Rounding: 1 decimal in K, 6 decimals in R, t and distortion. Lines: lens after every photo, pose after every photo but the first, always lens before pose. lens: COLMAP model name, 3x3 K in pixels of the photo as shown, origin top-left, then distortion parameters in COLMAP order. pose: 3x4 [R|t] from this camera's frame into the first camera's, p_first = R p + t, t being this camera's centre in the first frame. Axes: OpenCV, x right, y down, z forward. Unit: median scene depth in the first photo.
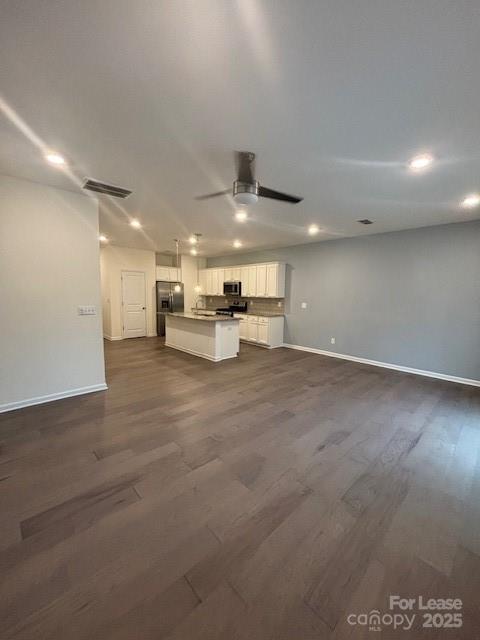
lens RADIAL K [[256.9, 0, 240.0], [0, 256.9, 320.0], [0, 0, 1]] dist [-0.000196, -0.000111]
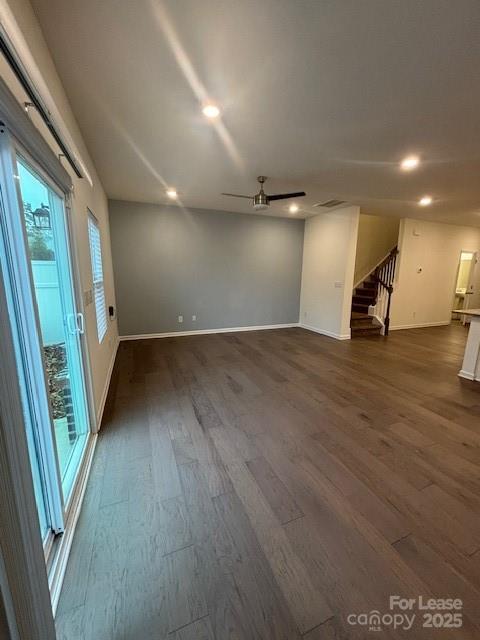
lens RADIAL K [[251.5, 0, 240.0], [0, 251.5, 320.0], [0, 0, 1]] dist [0.000551, 0.000015]
pose [[-0.365944, 0.144650, -0.919326, 0.898824], [-0.122680, 0.971728, 0.201729, -0.053317], [0.922515, 0.186604, -0.337852, 0.870814]]
